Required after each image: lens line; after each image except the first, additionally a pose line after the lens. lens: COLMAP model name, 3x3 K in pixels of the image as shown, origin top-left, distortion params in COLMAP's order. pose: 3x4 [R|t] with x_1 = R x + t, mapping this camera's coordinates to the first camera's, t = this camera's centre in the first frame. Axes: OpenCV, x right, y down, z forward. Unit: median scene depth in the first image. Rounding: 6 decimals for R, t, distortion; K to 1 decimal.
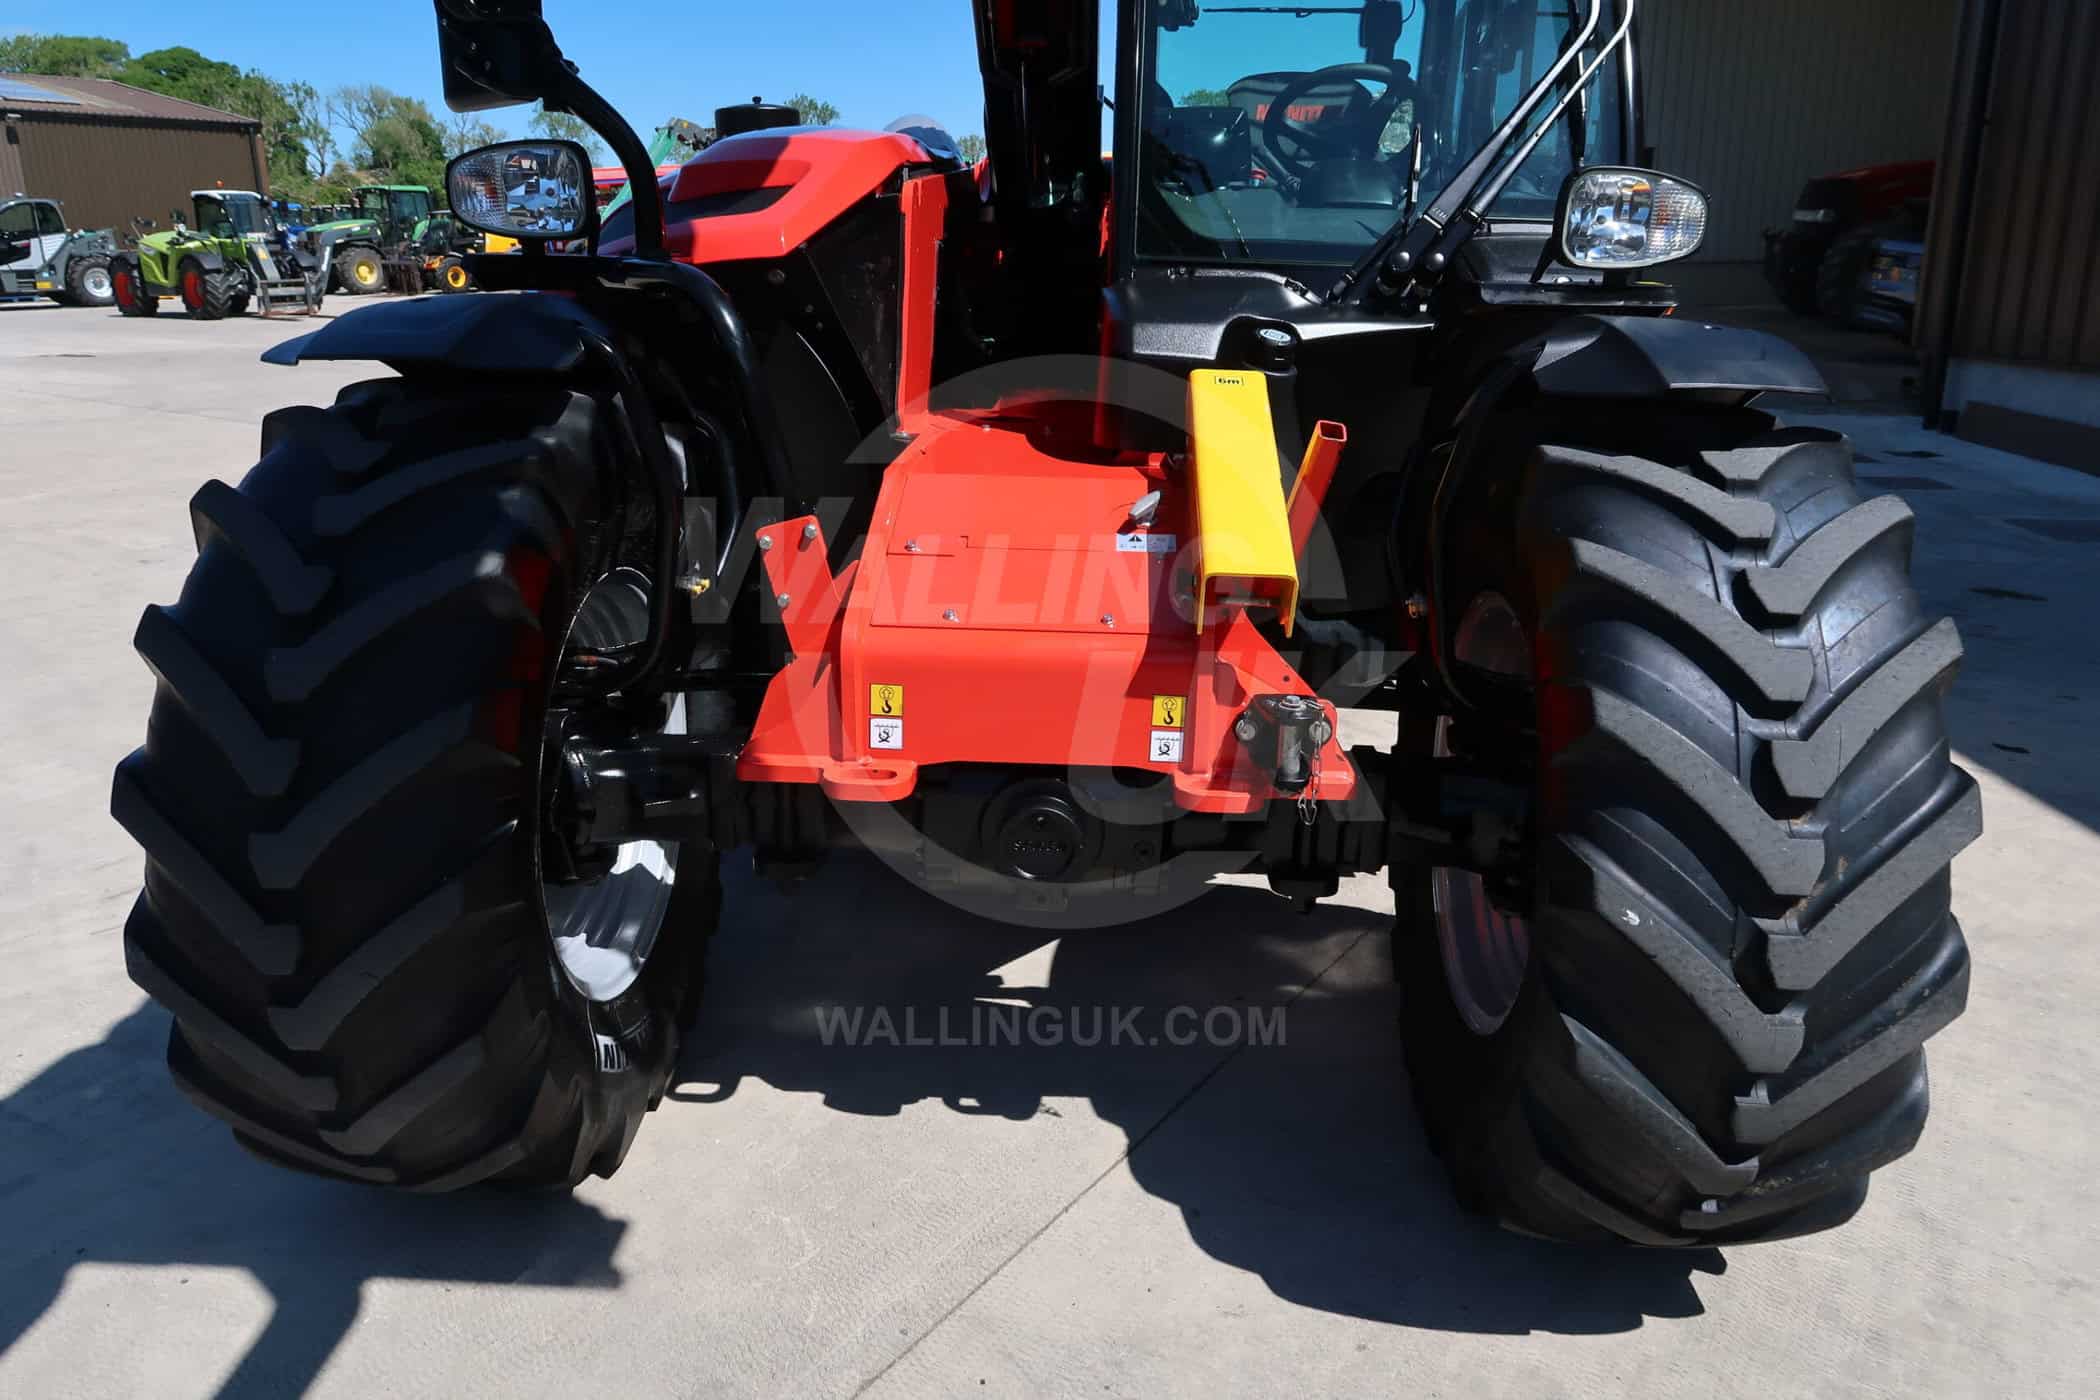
lens RADIAL K [[1447.7, 0, 1041.5], [0, 1447.7, 691.3], [0, 0, 1]] dist [-0.025322, 0.007839]
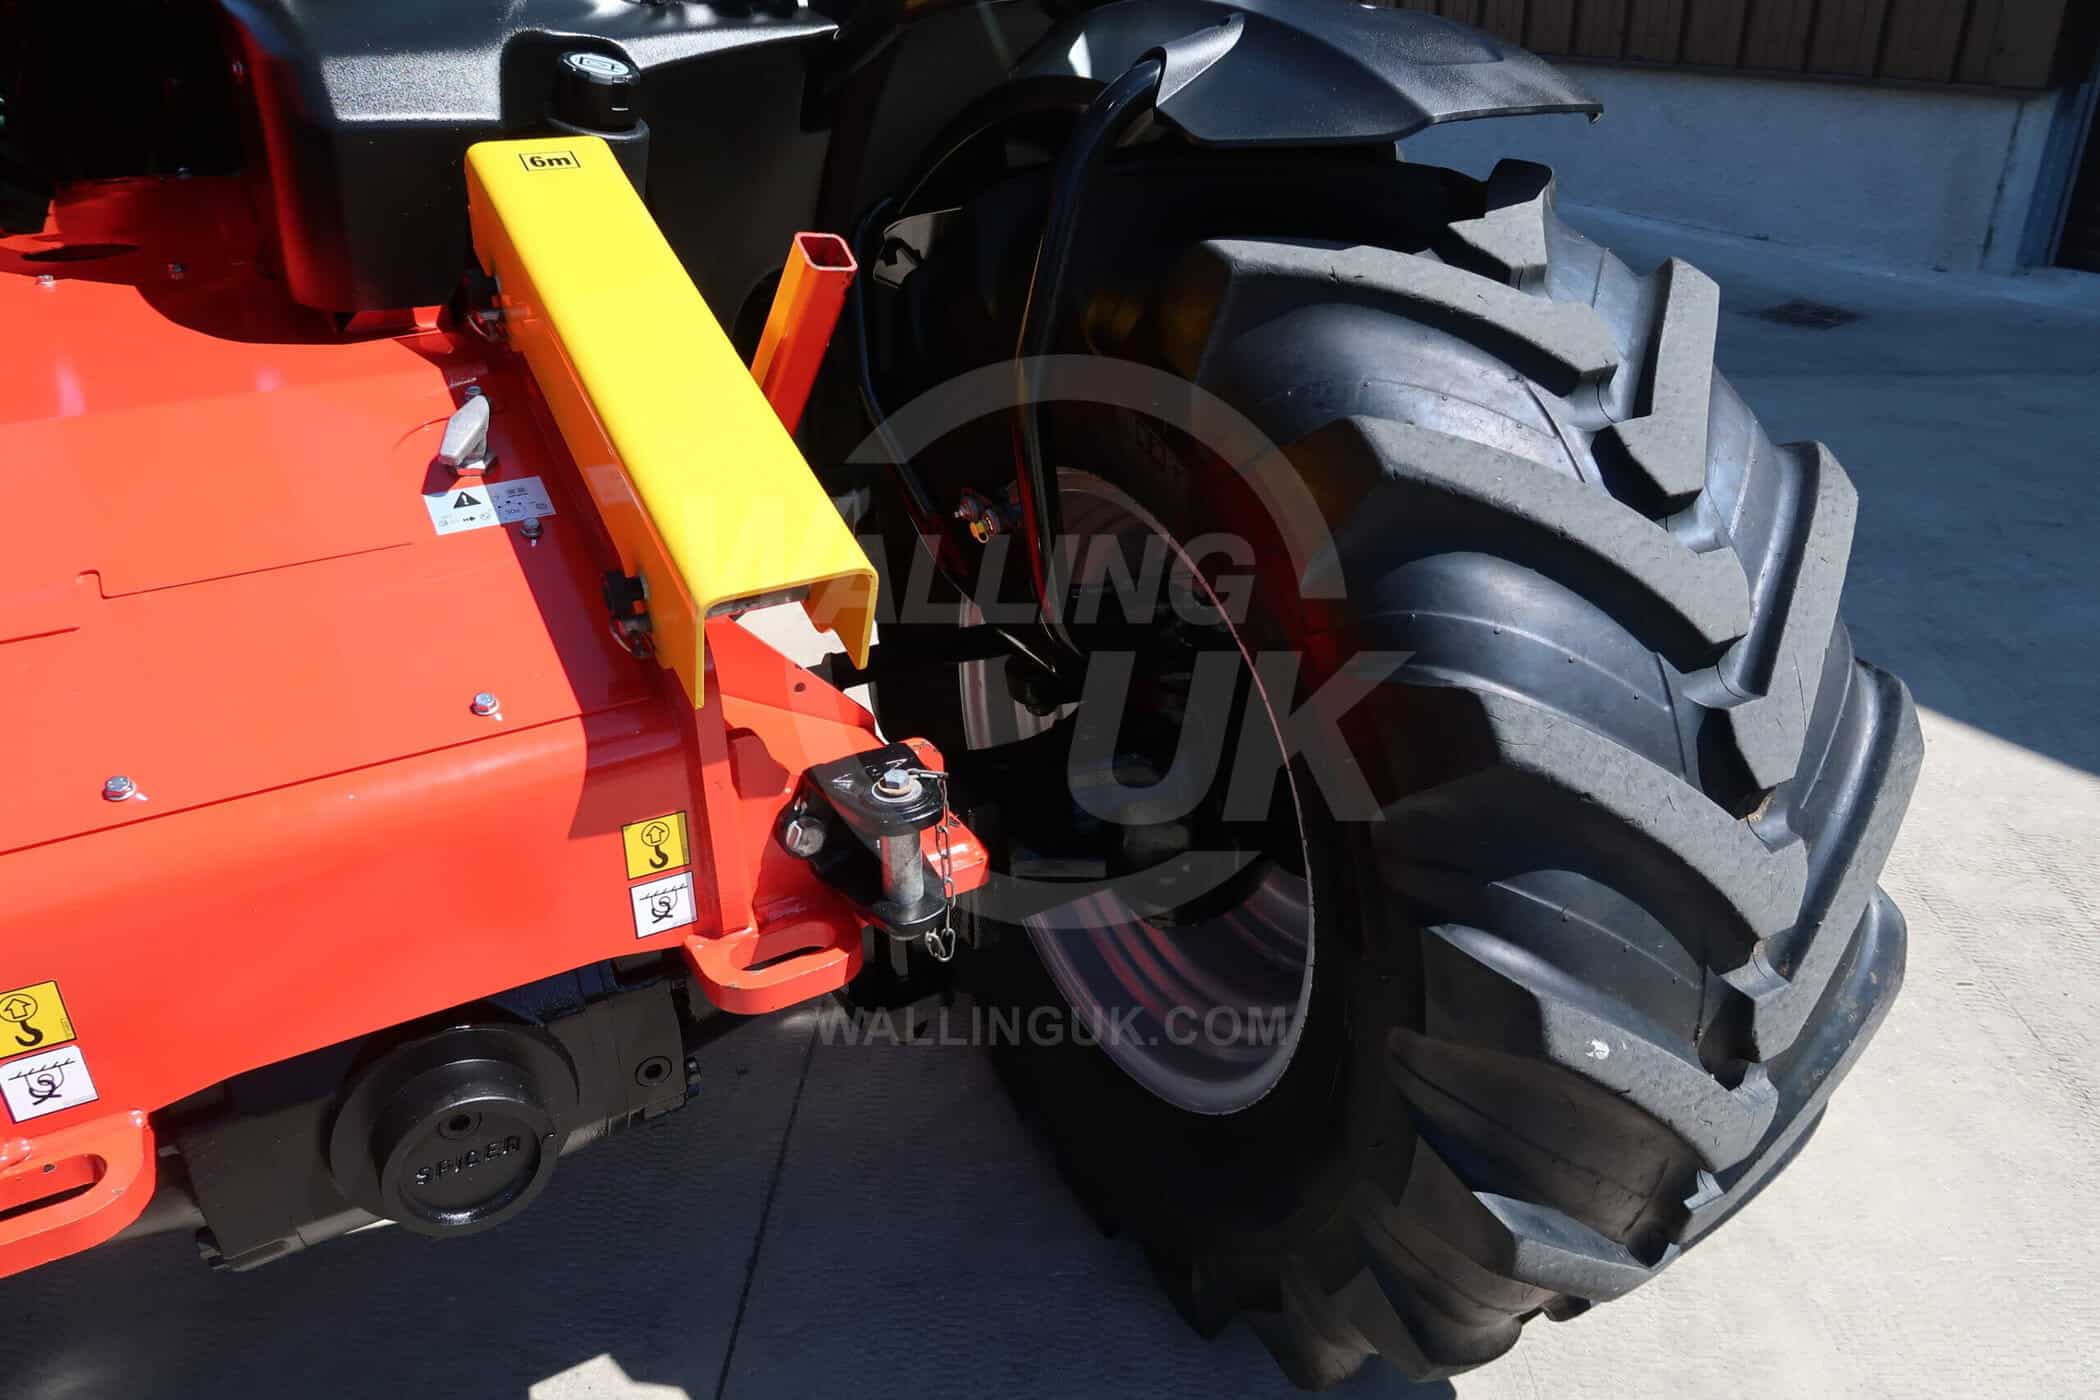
lens RADIAL K [[1447.7, 0, 1041.5], [0, 1447.7, 691.3], [0, 0, 1]] dist [-0.025322, 0.007839]
pose [[0.842429, -0.271526, 0.465388, -0.021680], [0.180450, 0.956038, 0.231146, -0.130842], [-0.507691, -0.110744, 0.854392, 0.479302]]
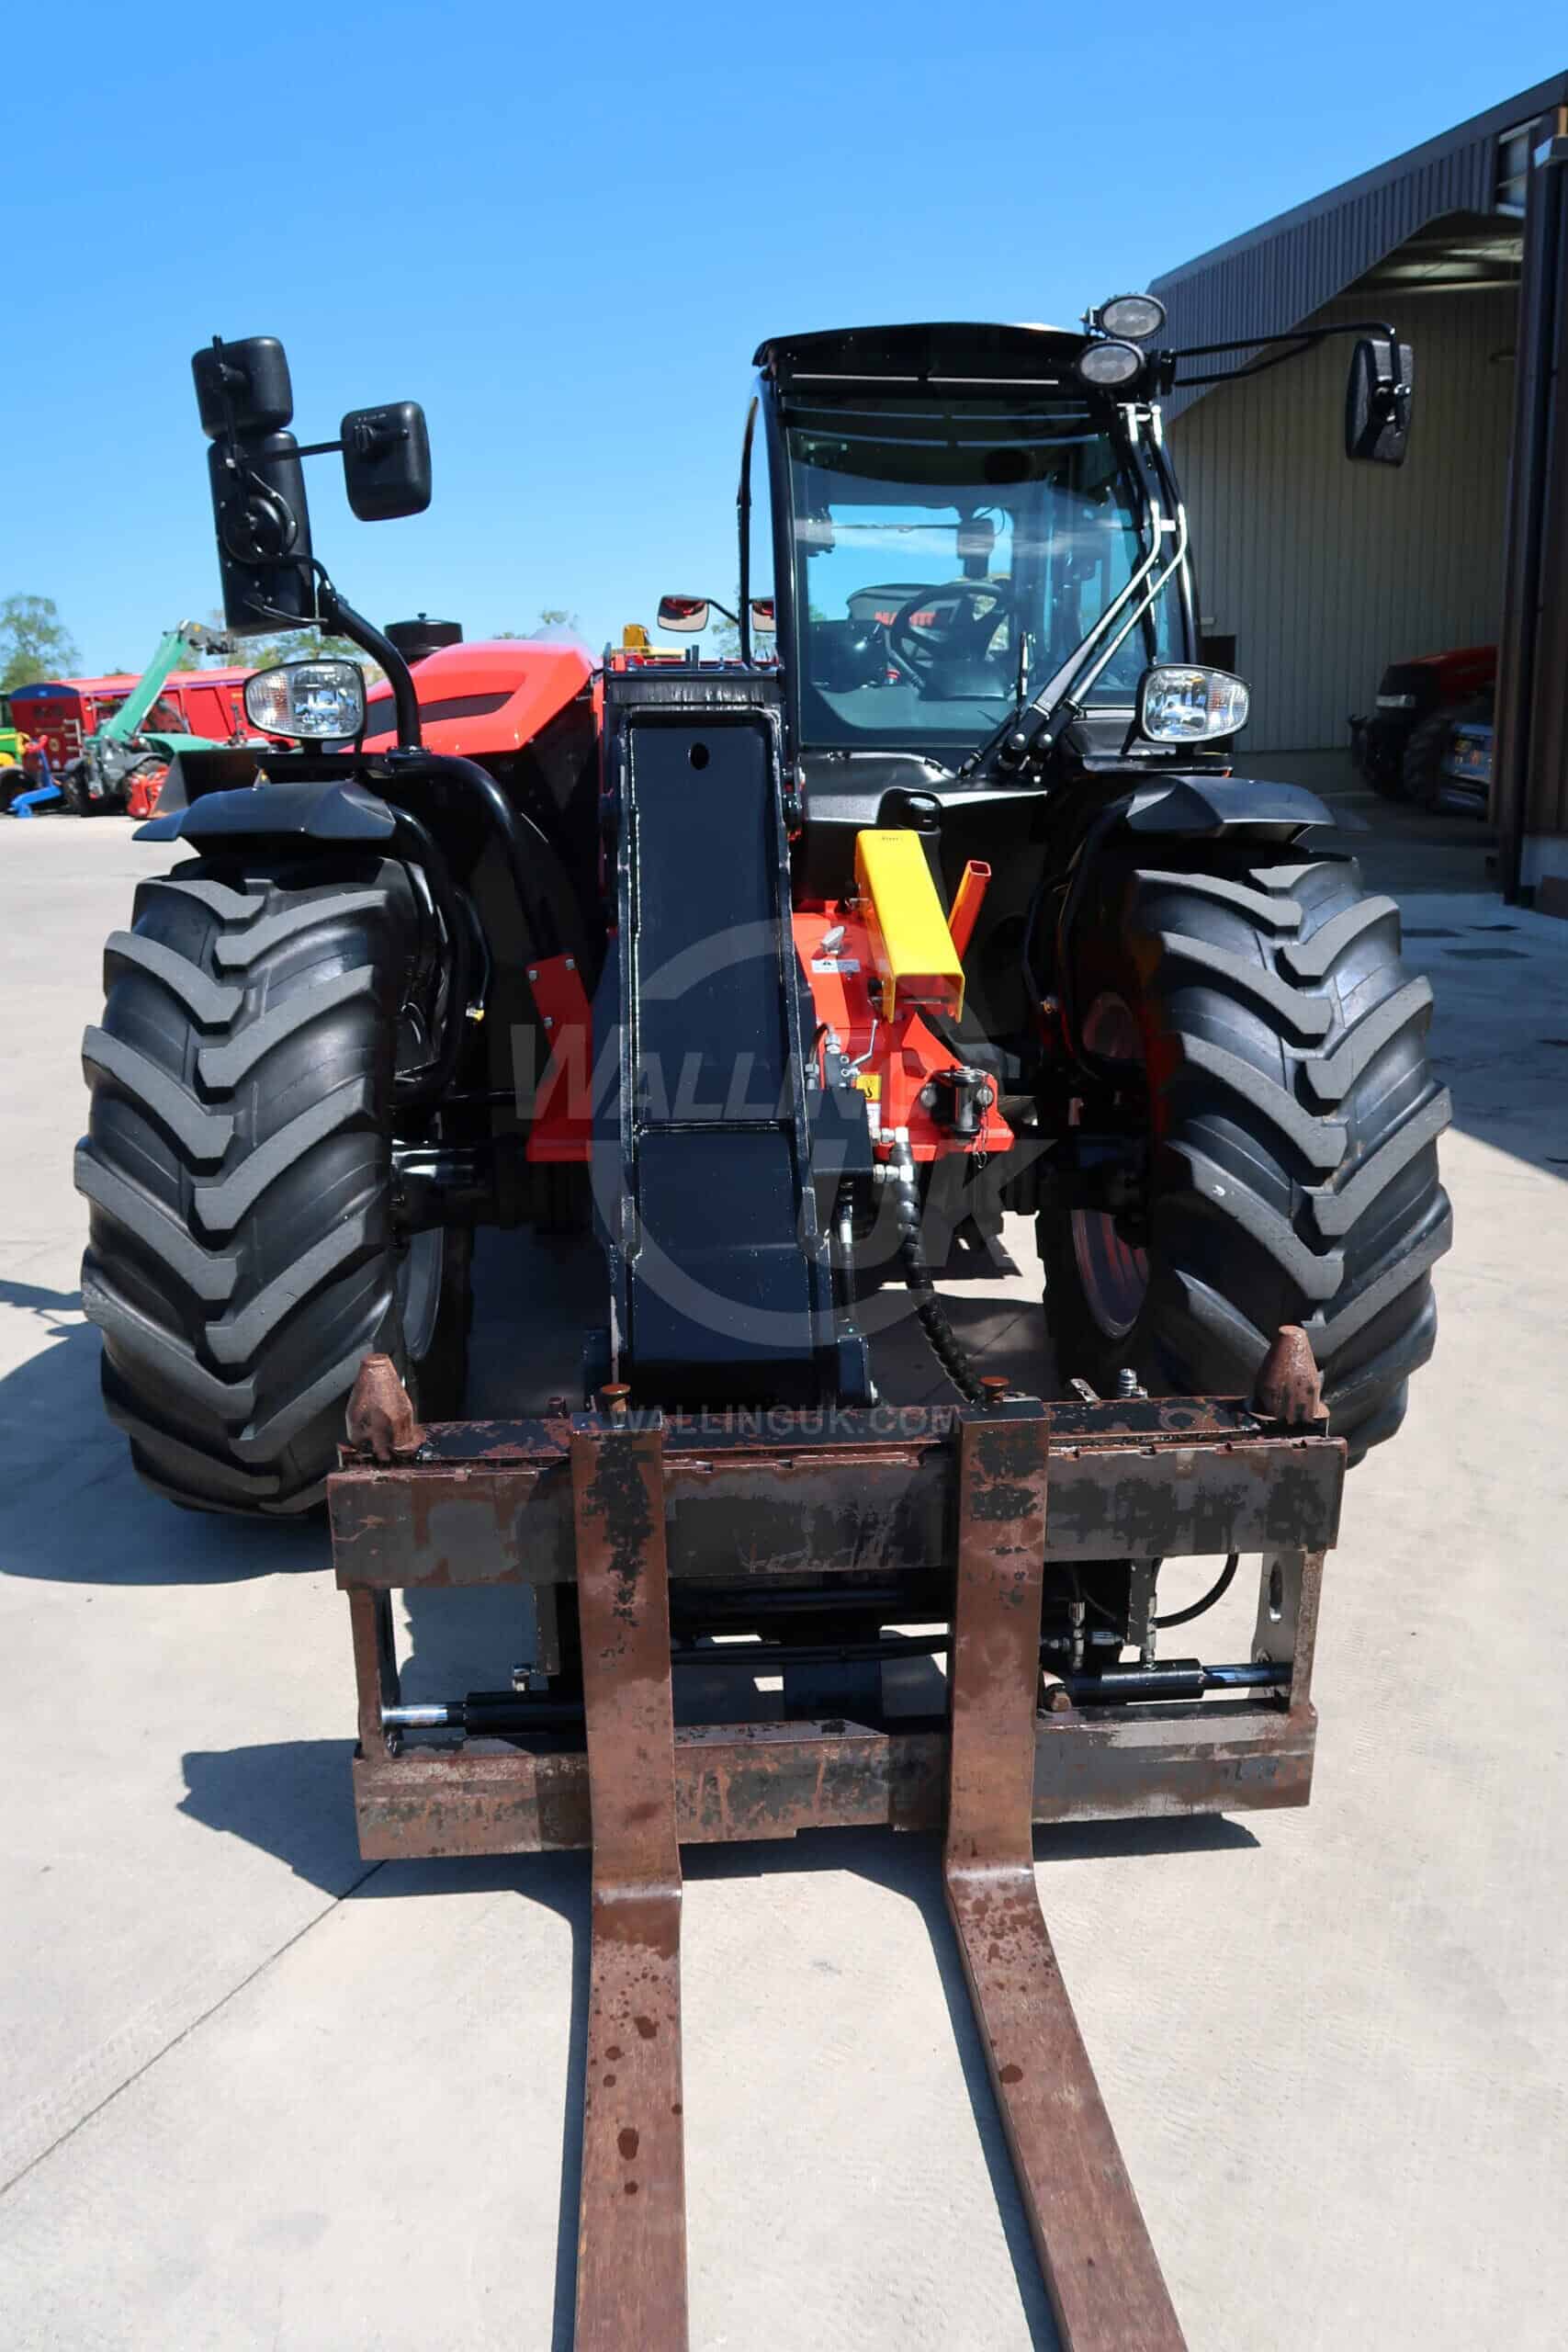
lens RADIAL K [[1624.4, 0, 780.2], [0, 1624.4, 1162.4], [0, 0, 1]] dist [-0.044762, 0.001109]
pose [[0.993383, -0.049569, 0.103602, -0.138690], [0.054675, 0.997396, -0.047036, 0.139866], [-0.101001, 0.052389, 0.993506, -0.409691]]
